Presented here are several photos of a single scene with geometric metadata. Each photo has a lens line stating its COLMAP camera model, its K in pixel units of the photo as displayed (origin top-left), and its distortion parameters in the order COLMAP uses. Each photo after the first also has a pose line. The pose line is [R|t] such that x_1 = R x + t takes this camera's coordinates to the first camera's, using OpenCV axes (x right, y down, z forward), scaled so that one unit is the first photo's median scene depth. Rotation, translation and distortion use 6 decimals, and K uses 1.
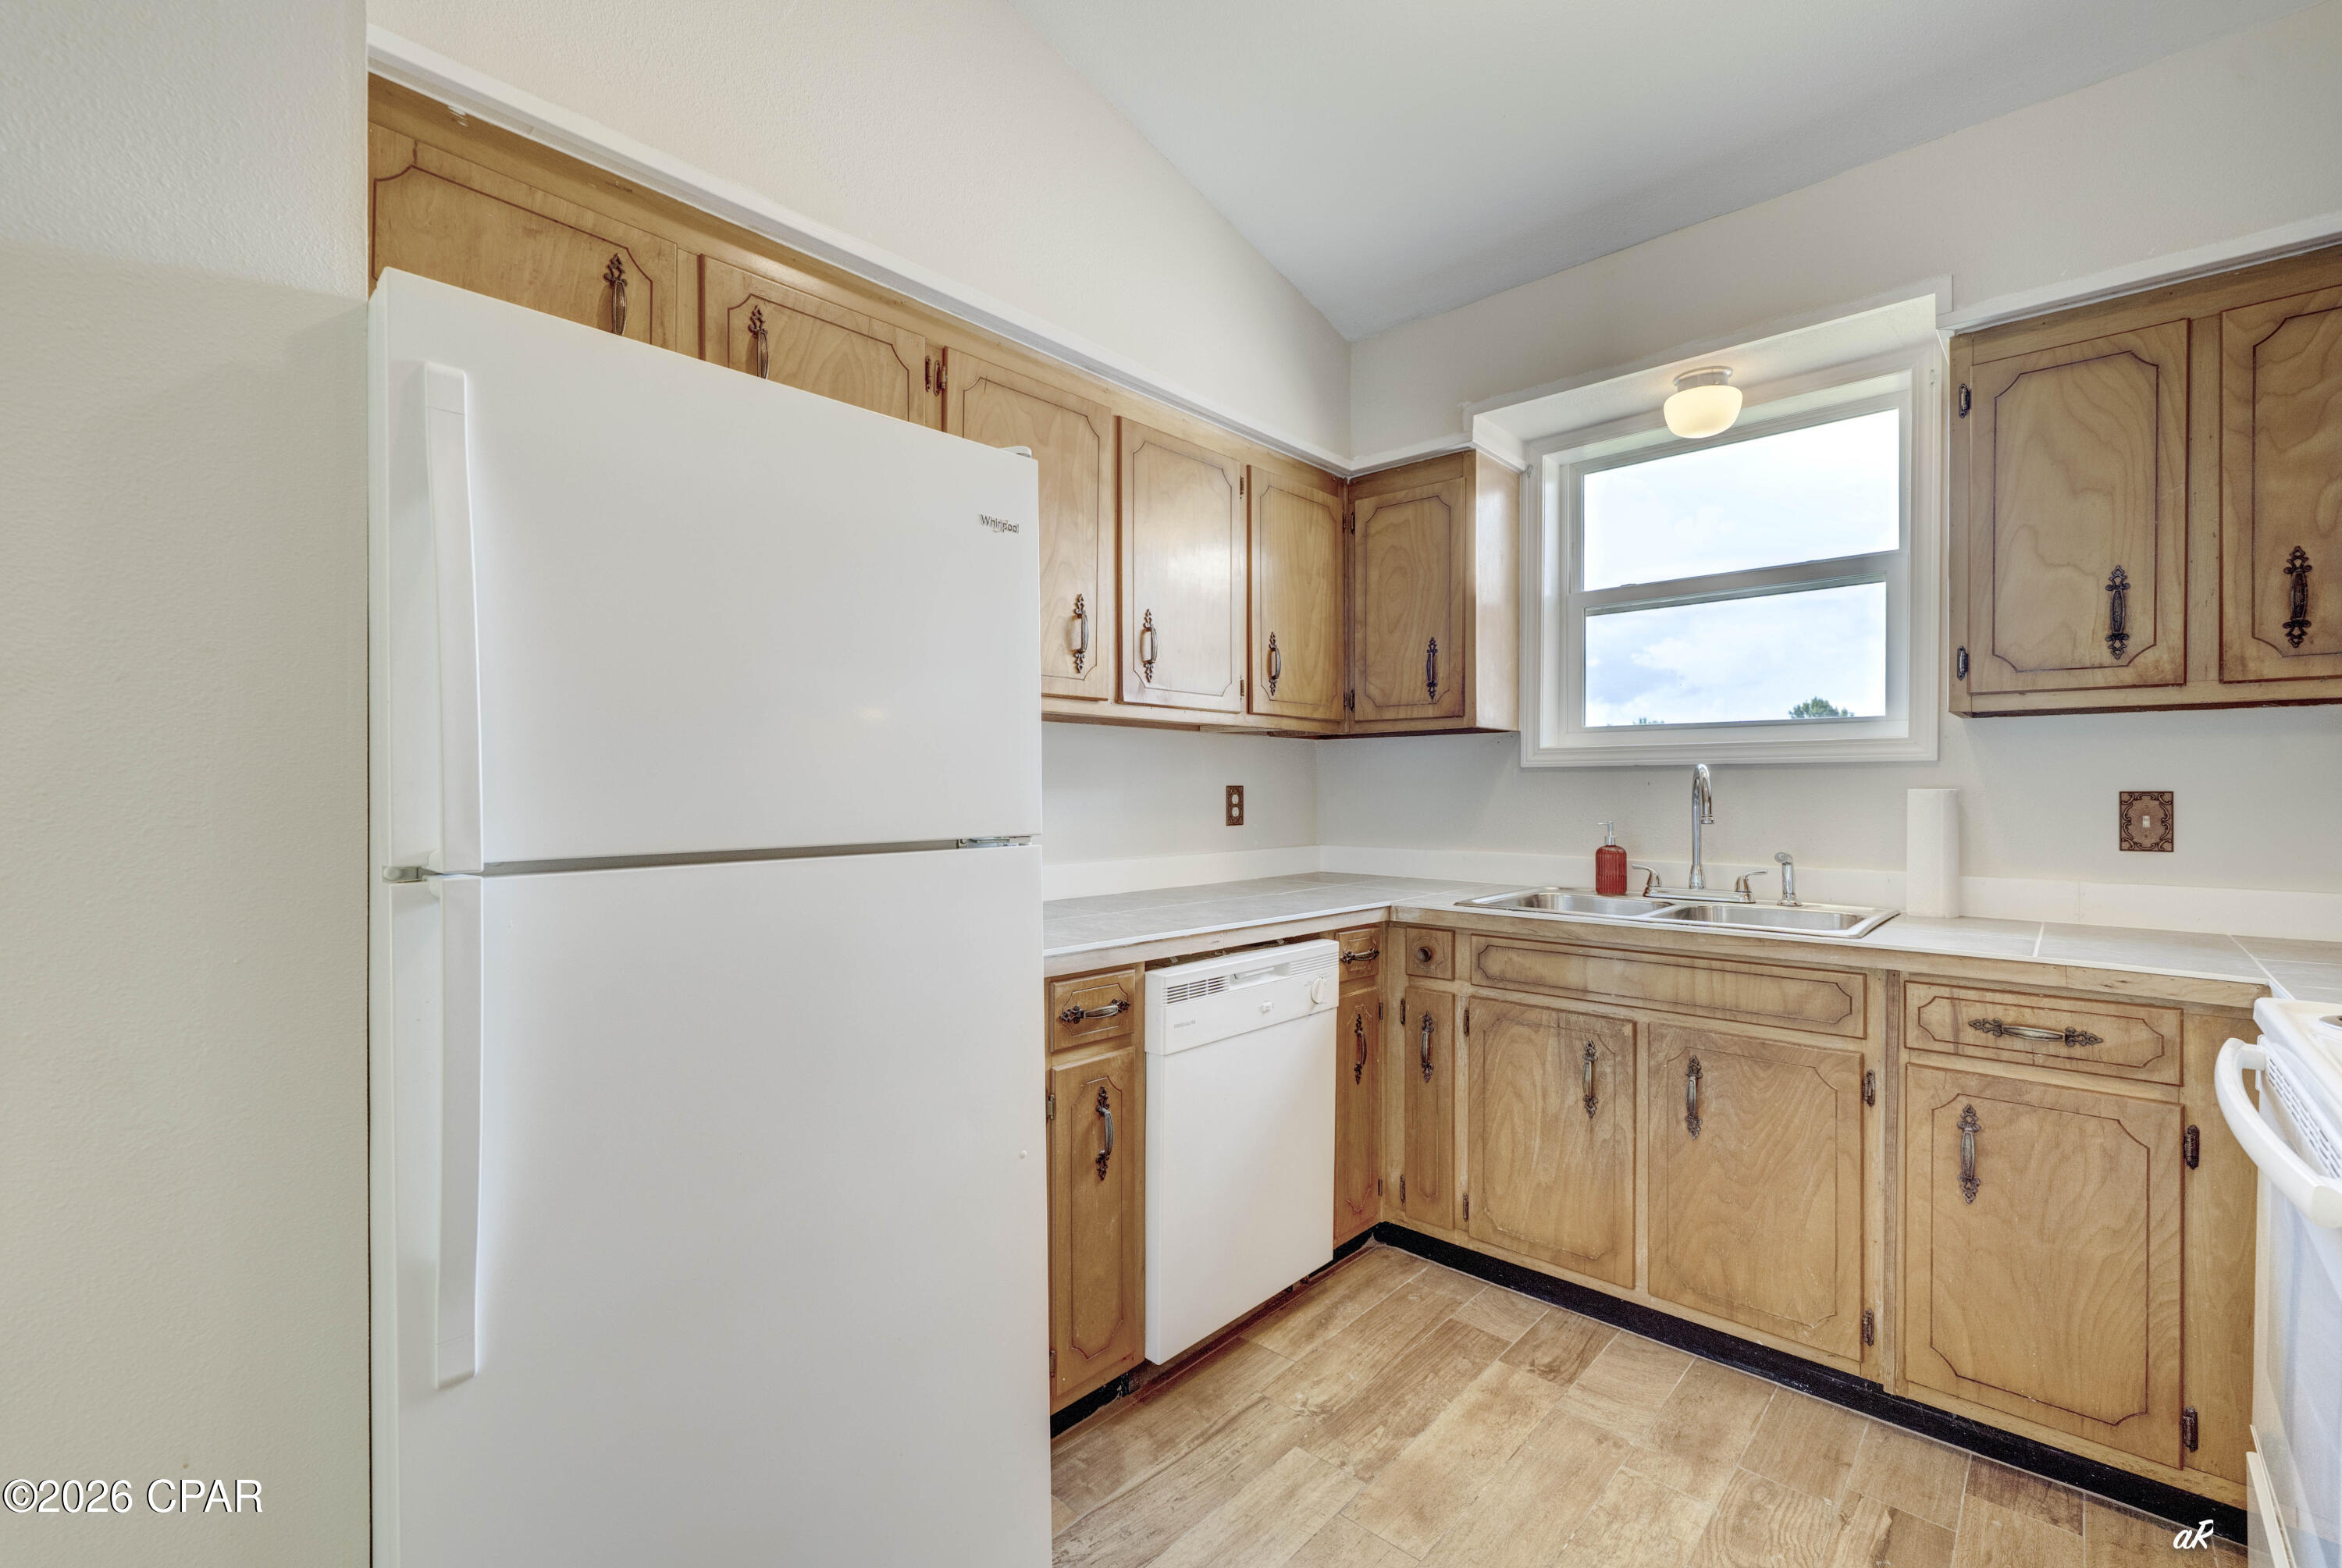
lens RADIAL K [[1019.3, 0, 1145.7], [0, 1019.3, 787.1], [0, 0, 1]] dist [0.002150, 0.000261]
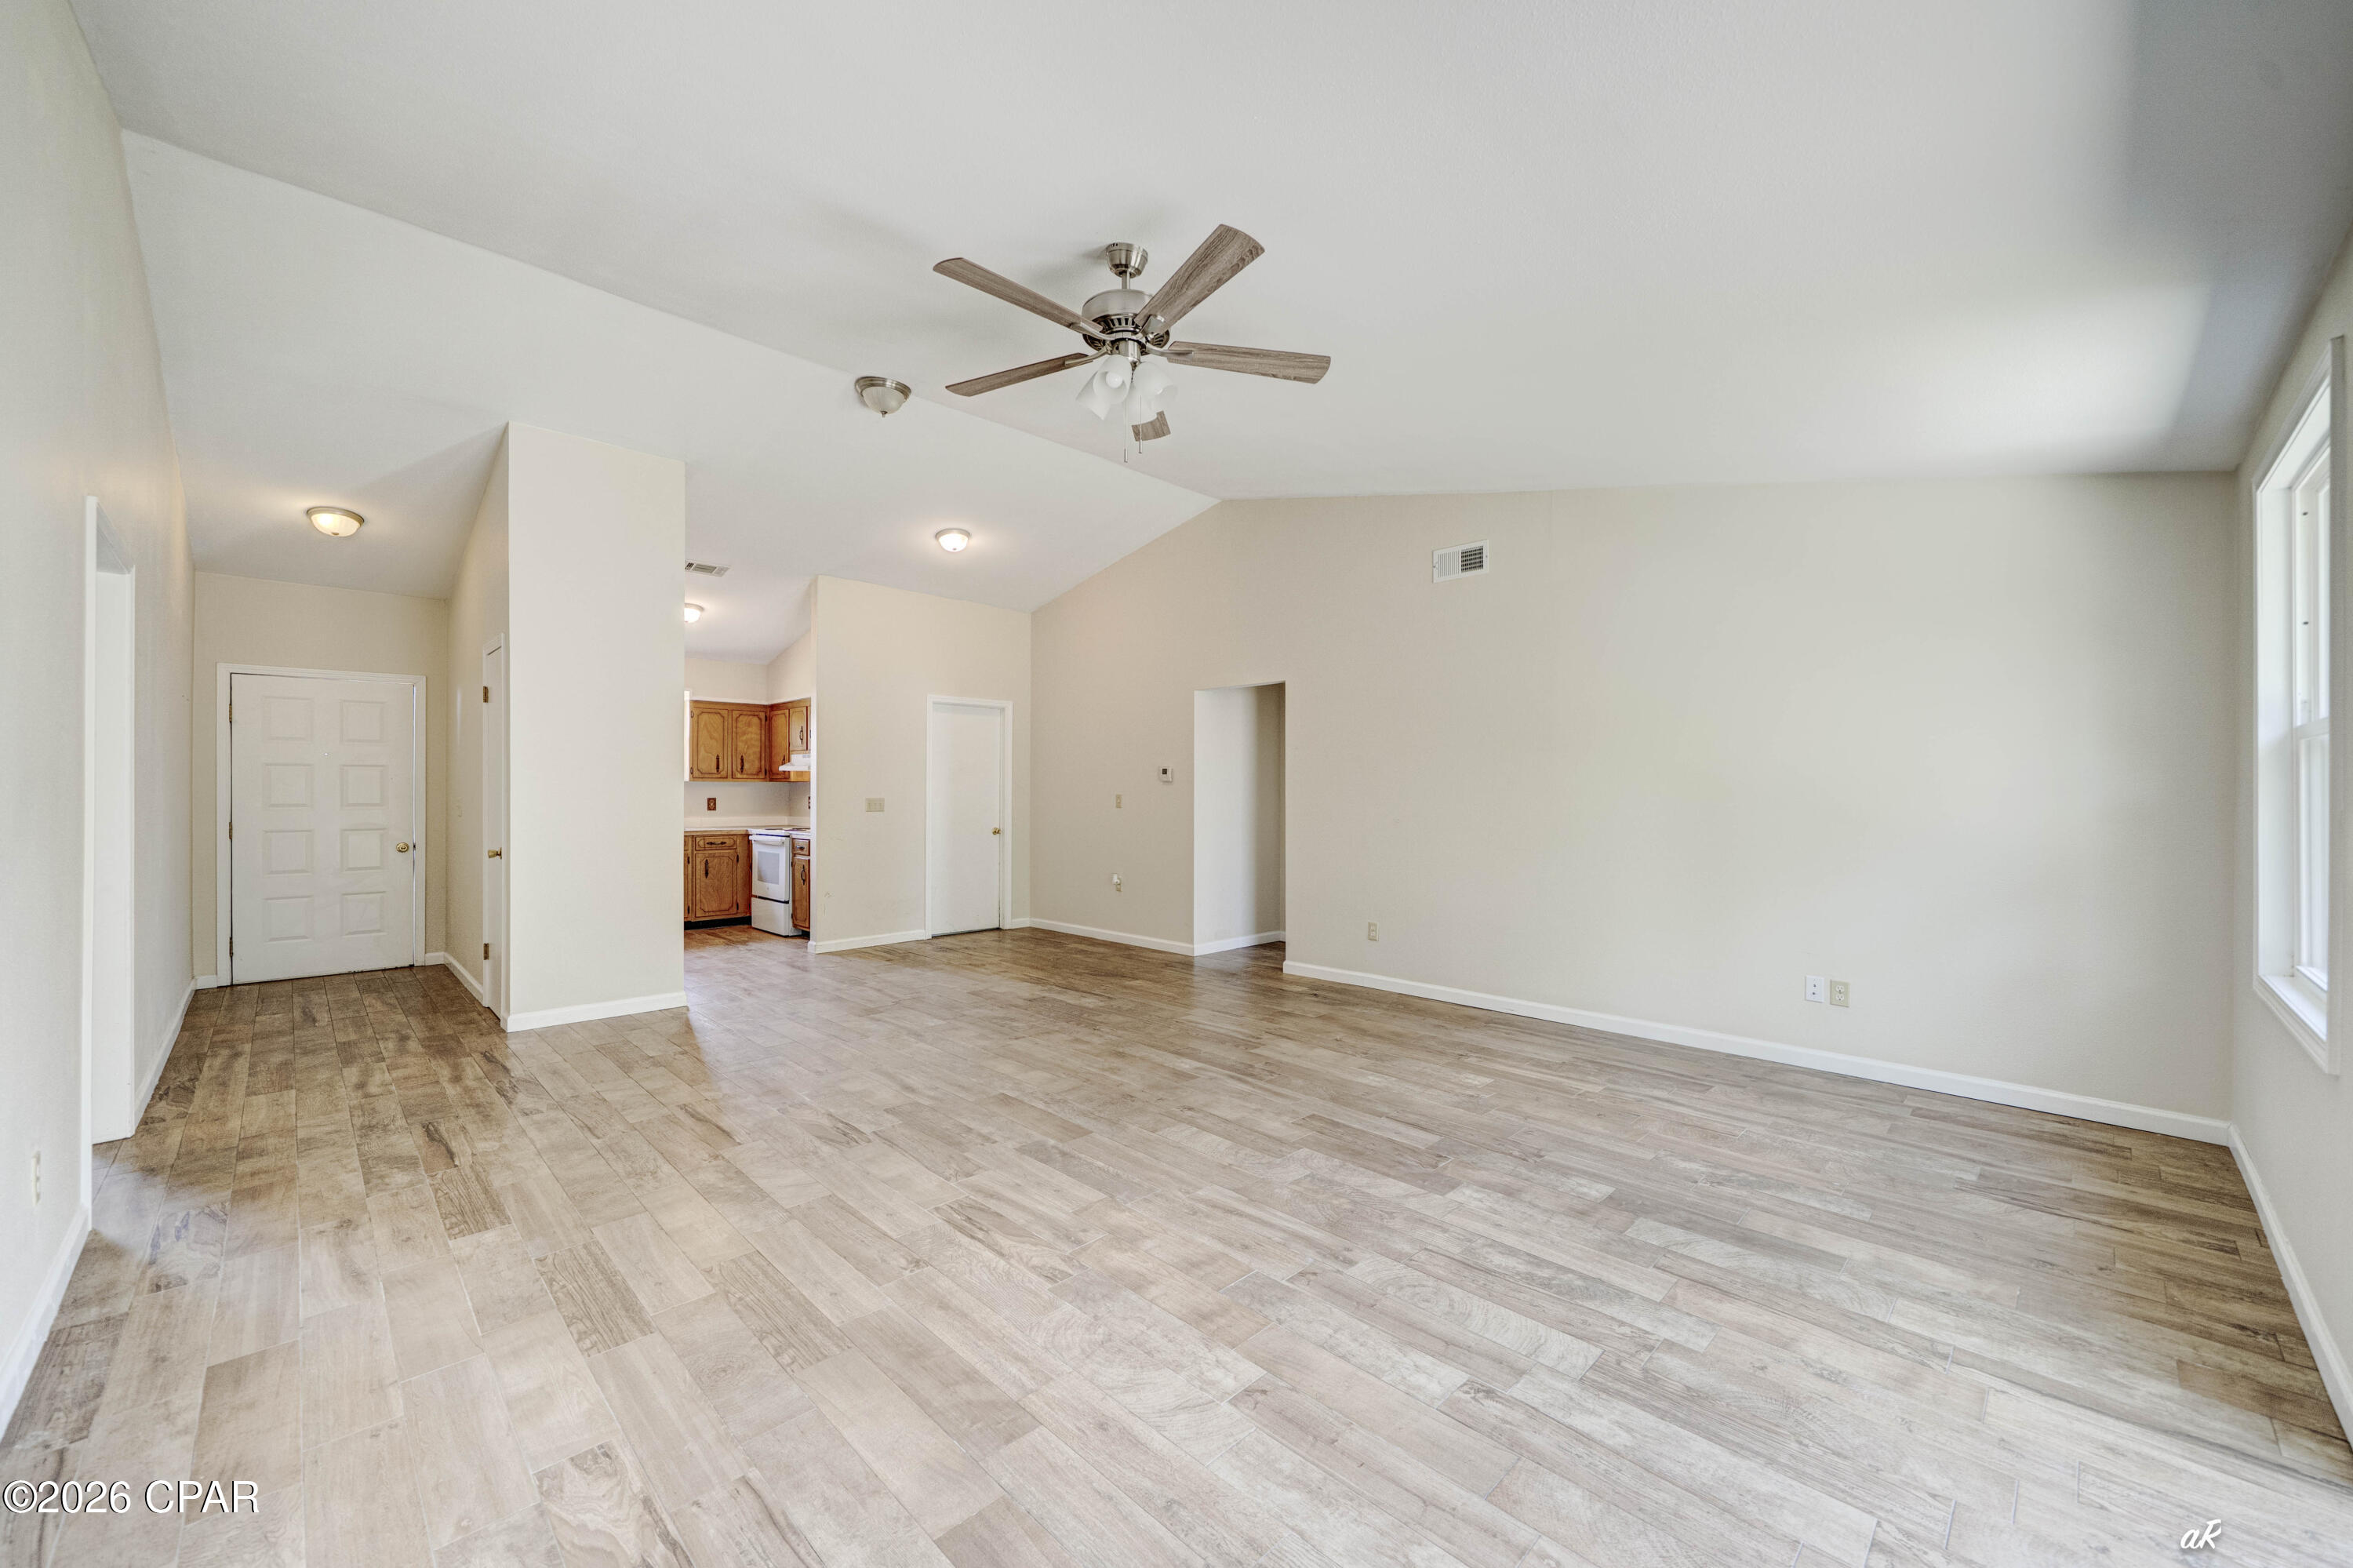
lens RADIAL K [[896.8, 0, 1163.4], [0, 896.8, 792.0], [0, 0, 1]] dist [-0.006717, 0.000516]
pose [[0.057075, -0.004803, 0.998358, -3.028742], [-0.003367, 0.999982, 0.005003, -0.049966], [-0.998364, -0.003647, 0.057058, -1.328072]]
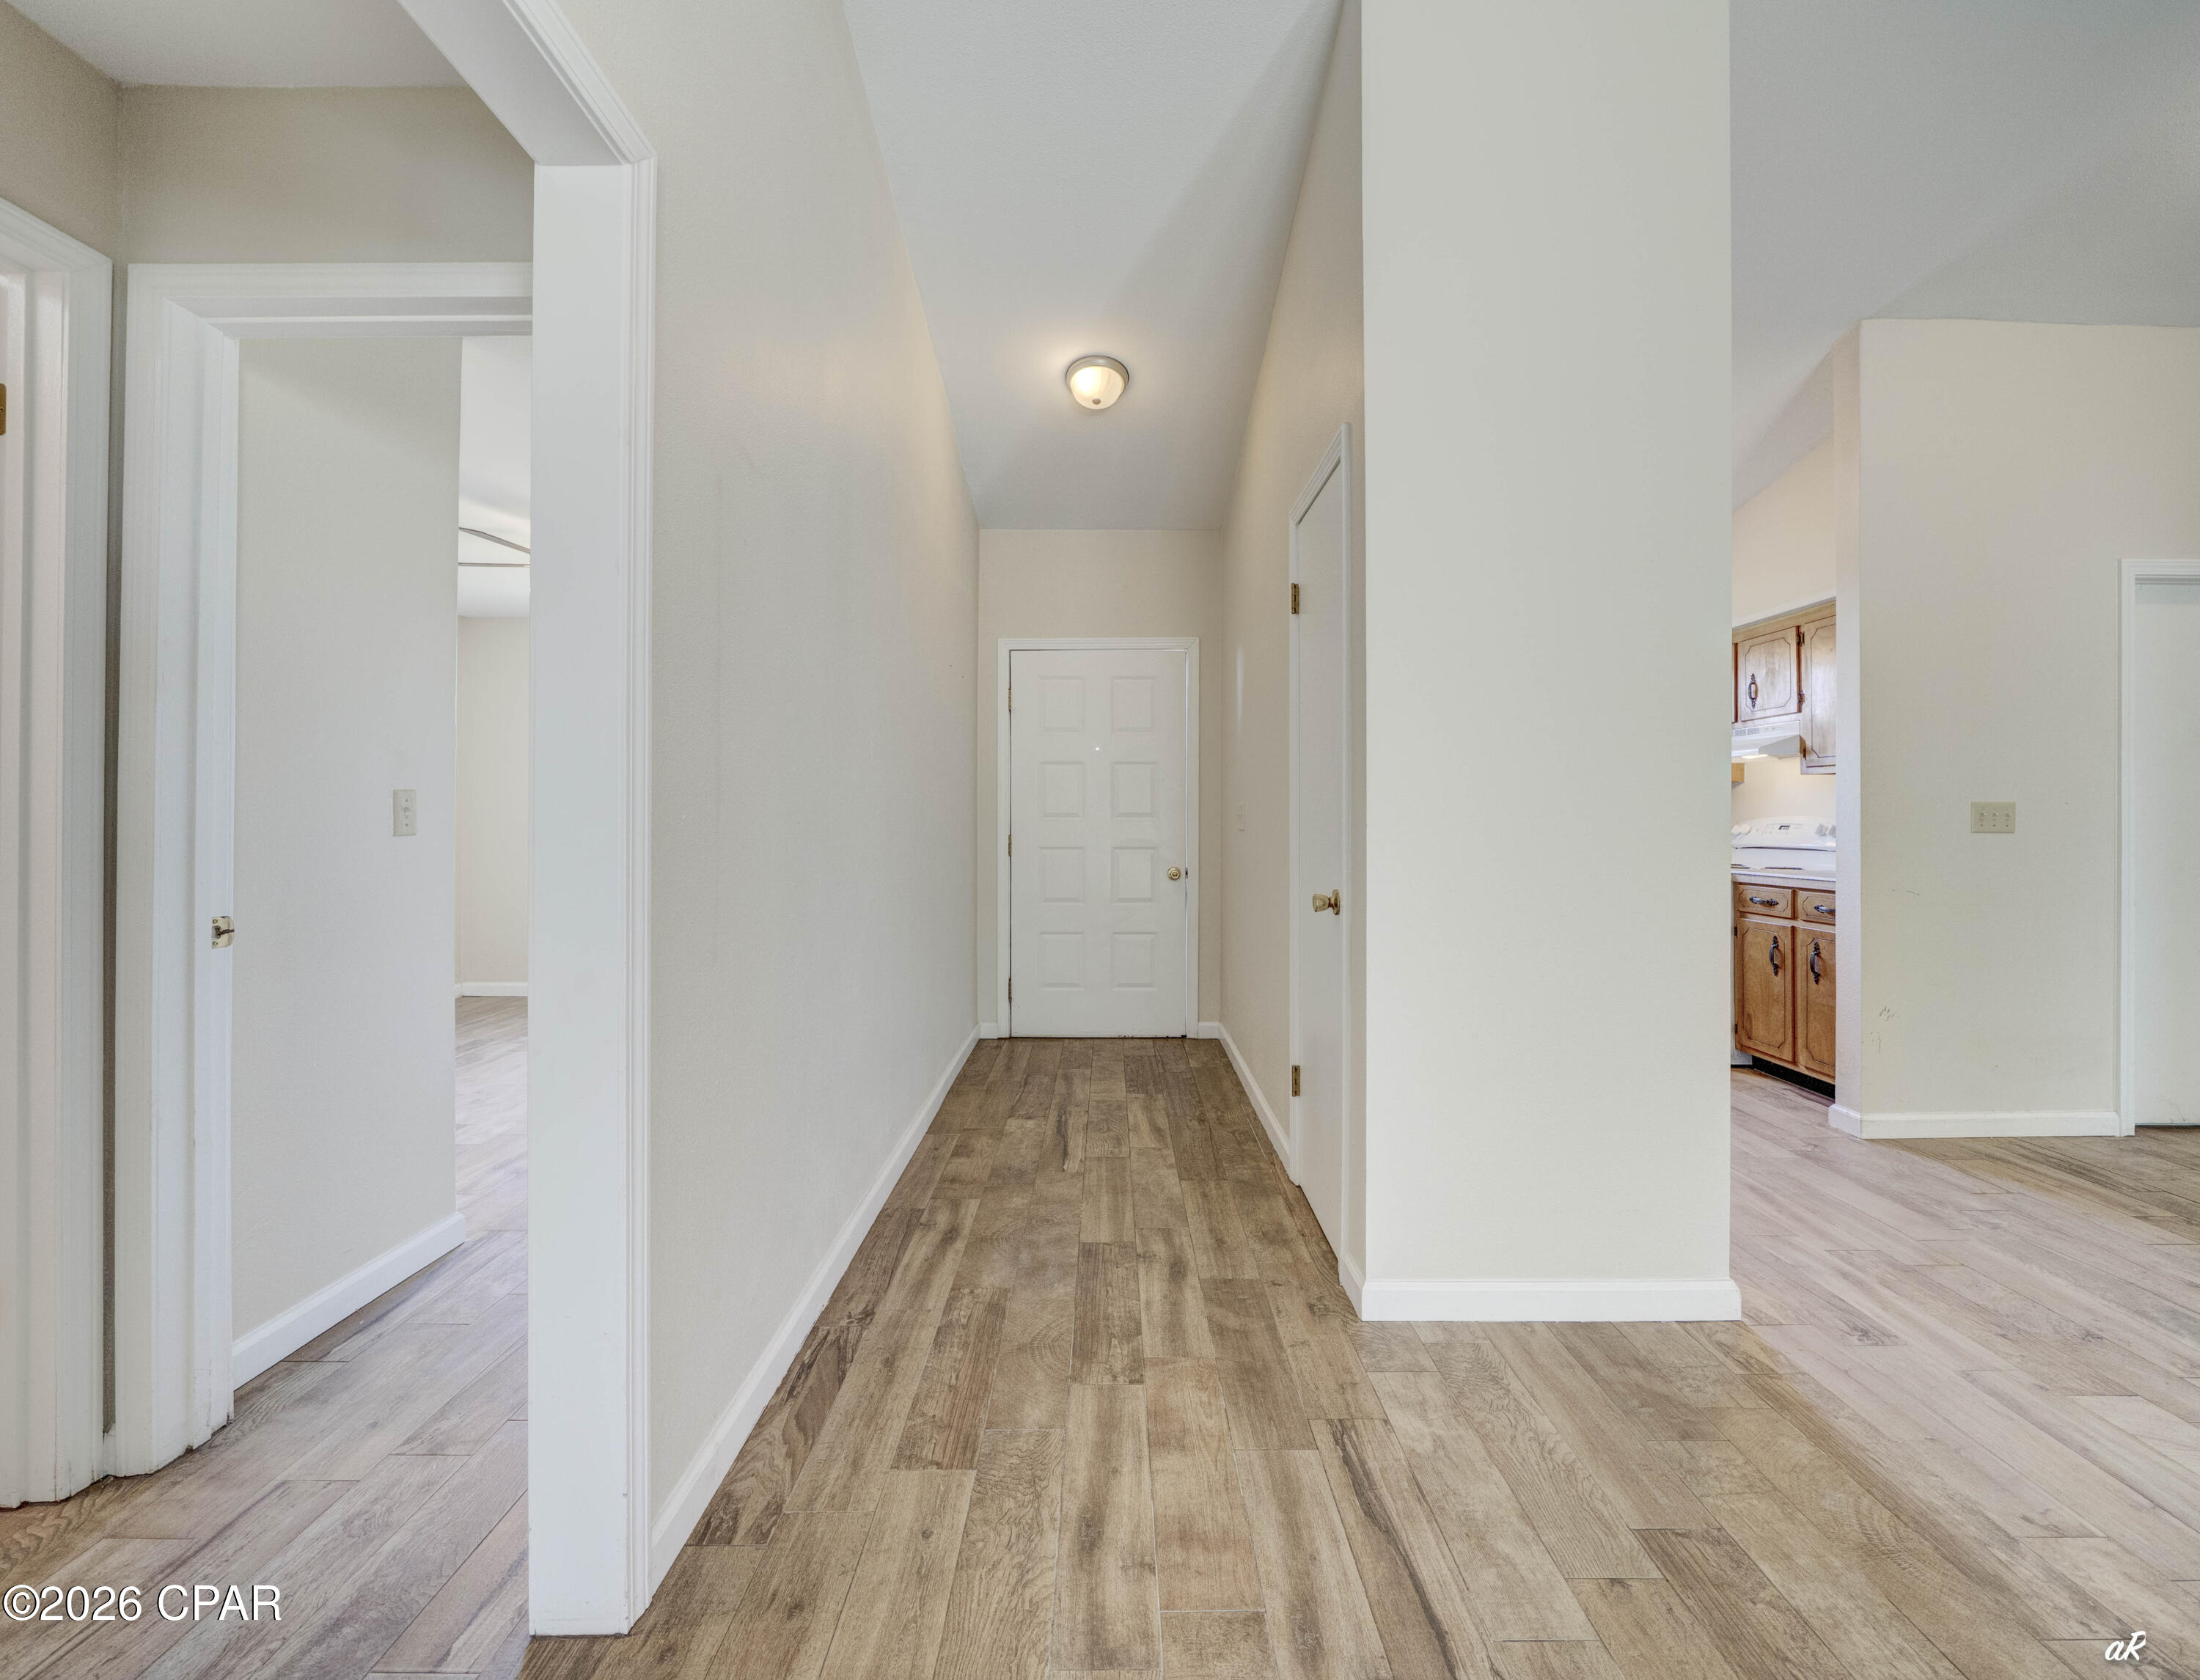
lens RADIAL K [[896.4, 0, 1123.3], [0, 896.4, 810.9], [0, 0, 1]] dist [-0.001879, -0.000002]
pose [[0.728731, 0.006800, 0.684766, -1.788811], [-0.000883, 0.999959, -0.008990, 0.023359], [-0.684799, 0.005947, 0.728708, -0.133546]]
